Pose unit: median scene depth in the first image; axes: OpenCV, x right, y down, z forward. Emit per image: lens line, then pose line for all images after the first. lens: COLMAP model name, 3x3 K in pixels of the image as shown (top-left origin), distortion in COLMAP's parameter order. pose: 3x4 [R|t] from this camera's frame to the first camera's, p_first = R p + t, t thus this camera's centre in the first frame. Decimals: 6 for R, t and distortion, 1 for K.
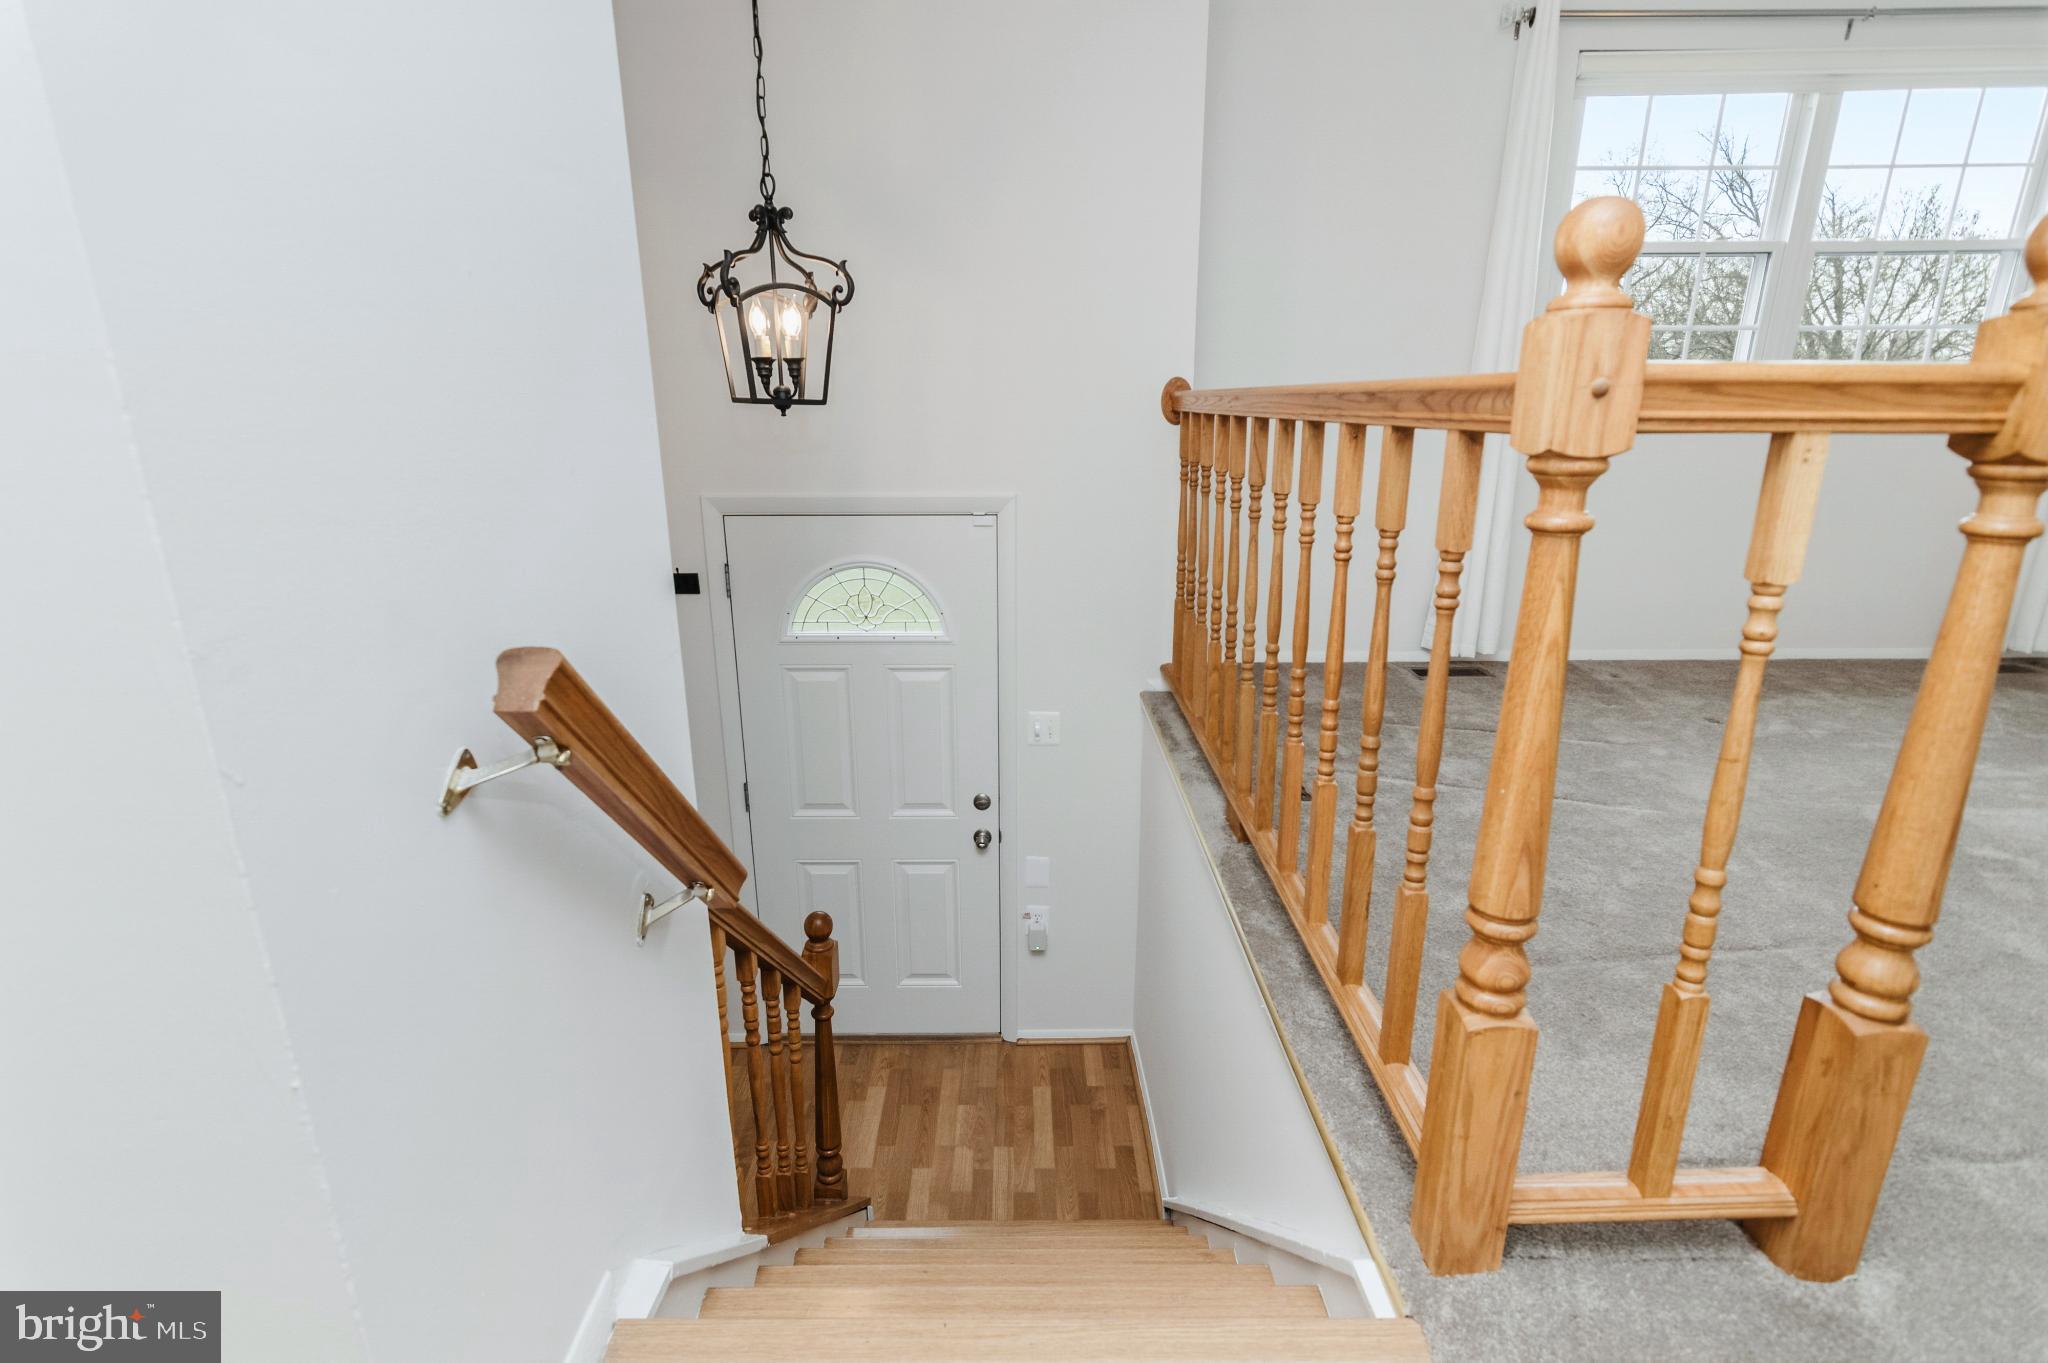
lens RADIAL K [[1004.1, 0, 1016.3], [0, 1004.1, 696.4], [0, 0, 1]] dist [-0.001996, 0.005450]
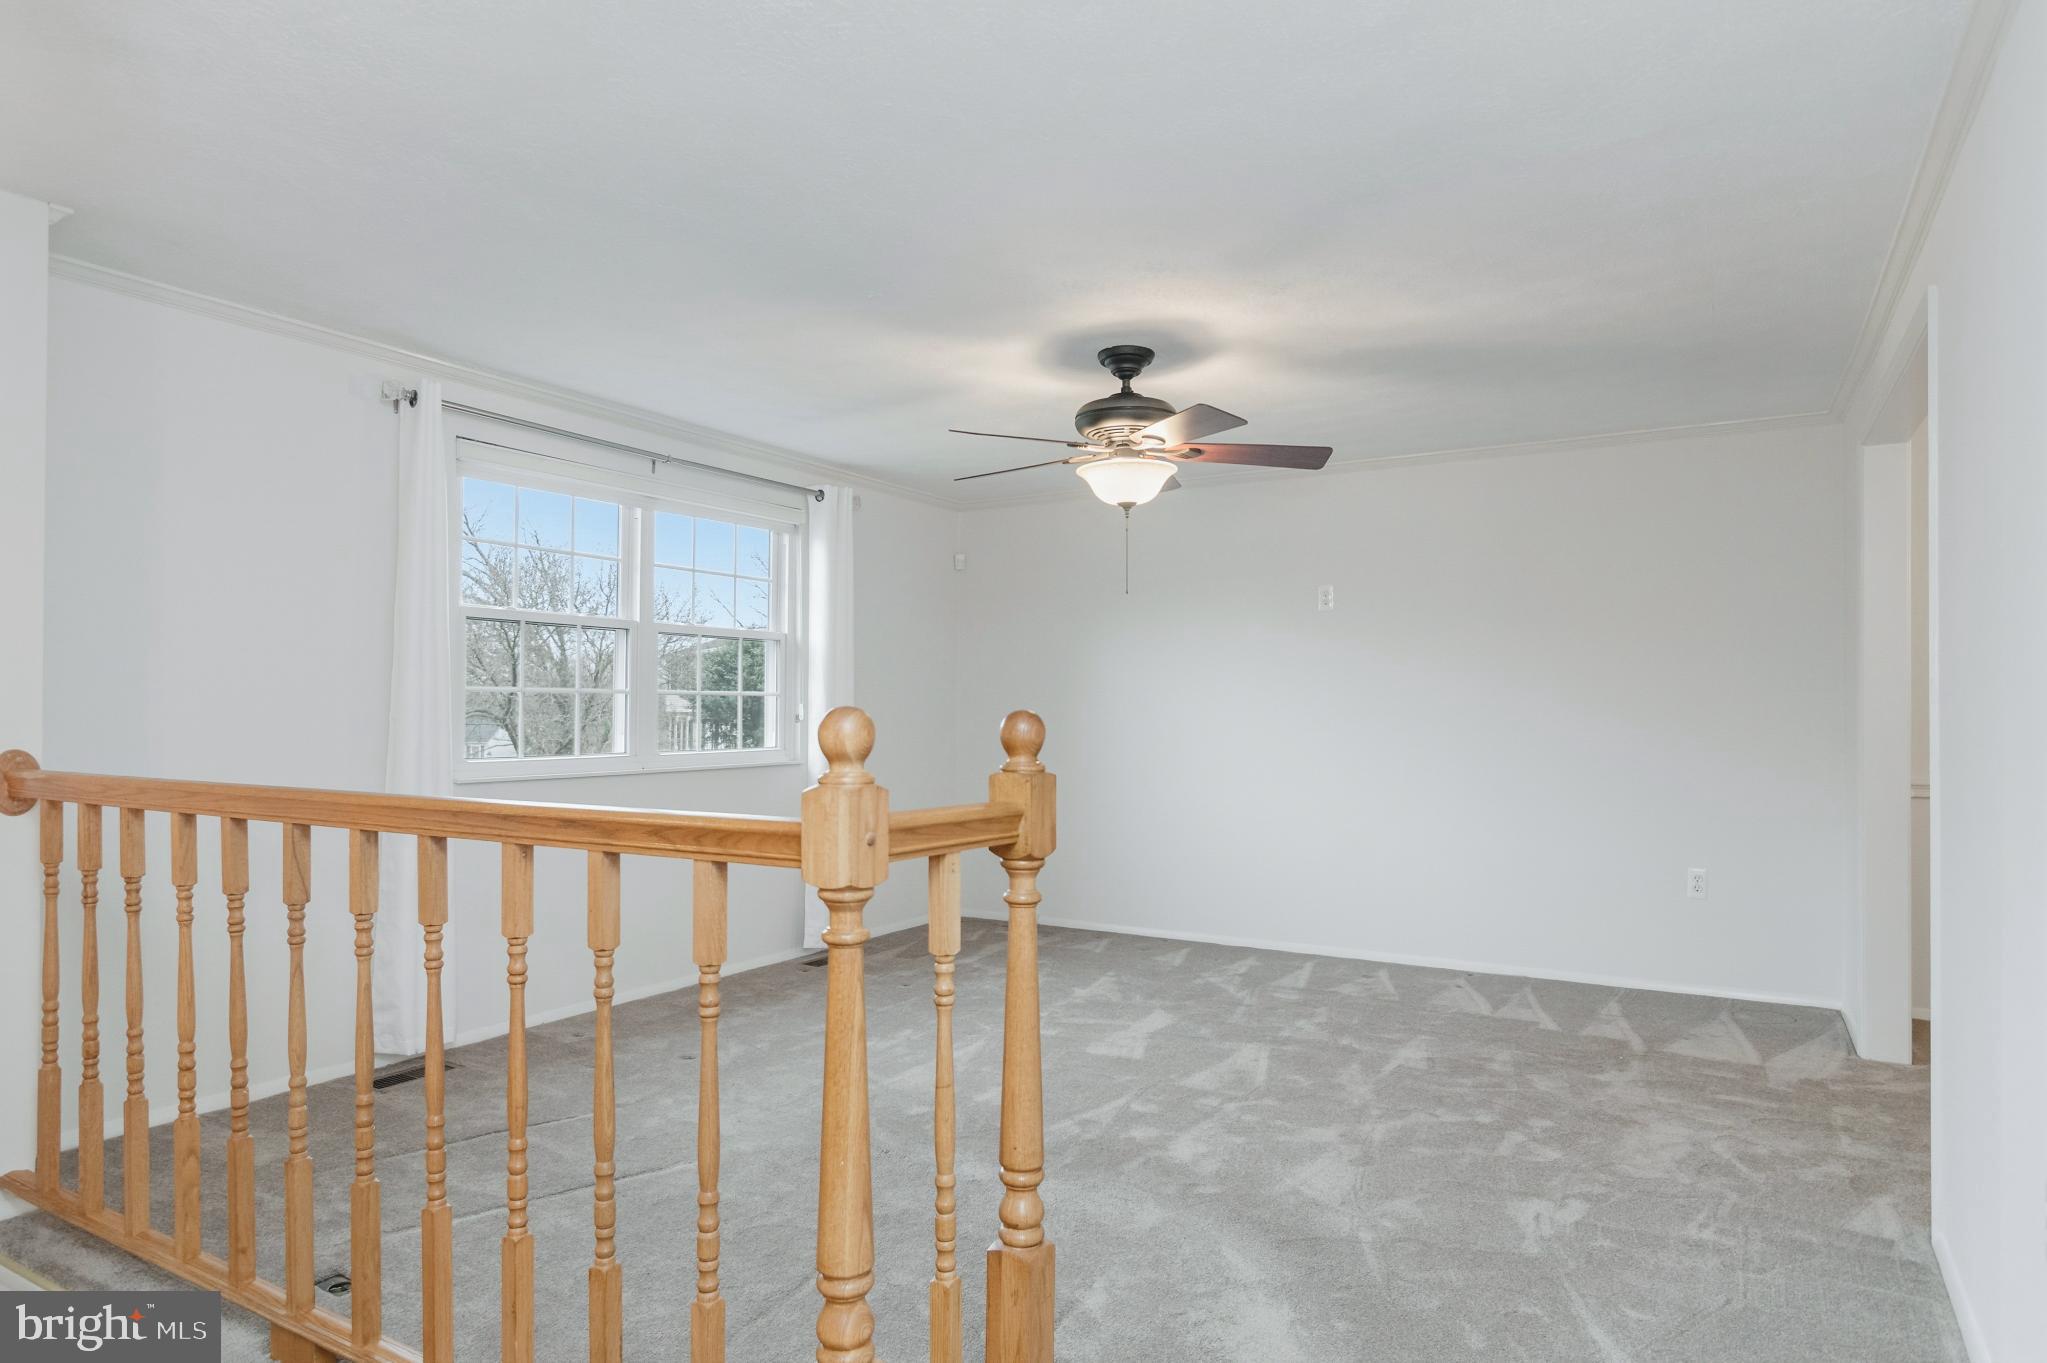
lens RADIAL K [[1231.3, 0, 1023.5], [0, 1231.3, 681.5], [0, 0, 1]] dist [-0.007181, -0.001884]
pose [[0.502817, 0.020040, 0.864161, -0.649957], [0.240214, 0.957113, -0.161965, -0.156948], [-0.830345, 0.289022, 0.476438, -0.038559]]
